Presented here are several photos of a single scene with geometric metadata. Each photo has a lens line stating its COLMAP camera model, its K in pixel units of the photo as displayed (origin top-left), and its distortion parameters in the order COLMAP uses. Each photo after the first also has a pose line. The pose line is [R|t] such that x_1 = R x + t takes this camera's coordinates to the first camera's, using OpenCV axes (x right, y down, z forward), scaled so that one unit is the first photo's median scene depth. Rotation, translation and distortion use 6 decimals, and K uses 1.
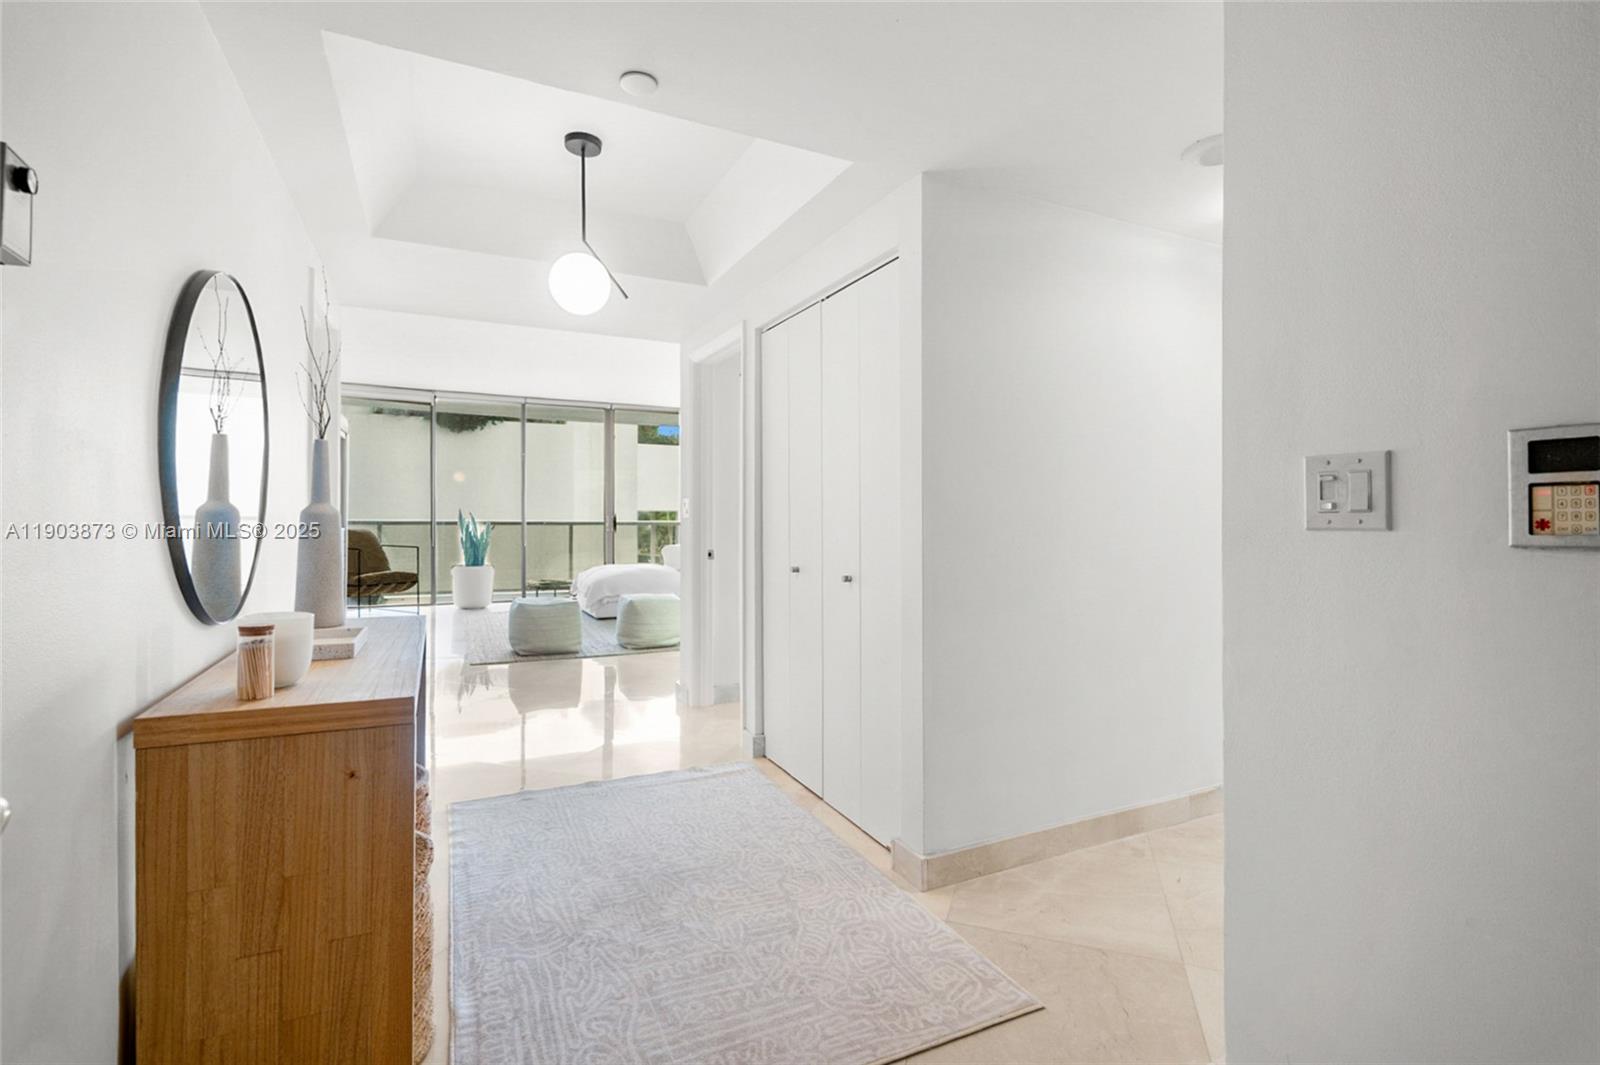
lens RADIAL K [[732.5, 0, 799.7], [0, 732.5, 505.4], [0, 0, 1]] dist [-0.023625, 0.003503]
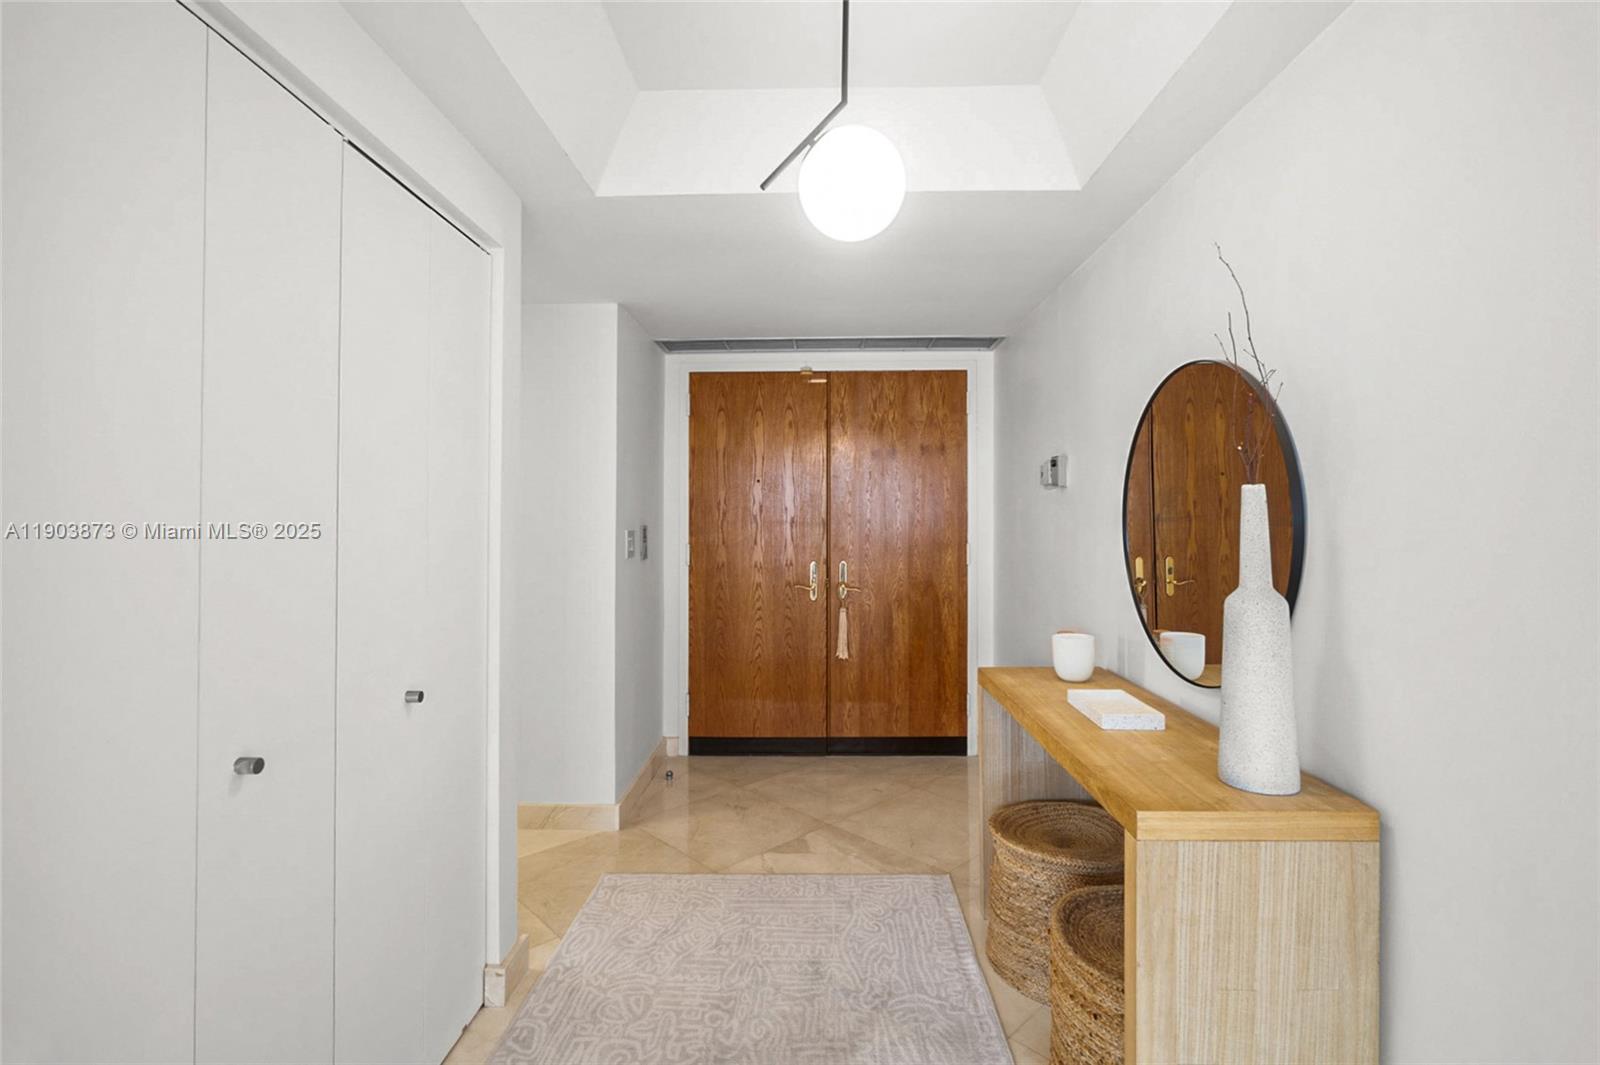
lens RADIAL K [[732.5, 0, 801.8], [0, 732.5, 529.3], [0, 0, 1]] dist [-0.023625, 0.003503]
pose [[-0.890216, -0.003089, 0.455527, -0.146840], [-0.010540, 0.999849, -0.013816, -0.008221], [-0.455416, -0.017100, -0.890115, 0.429660]]
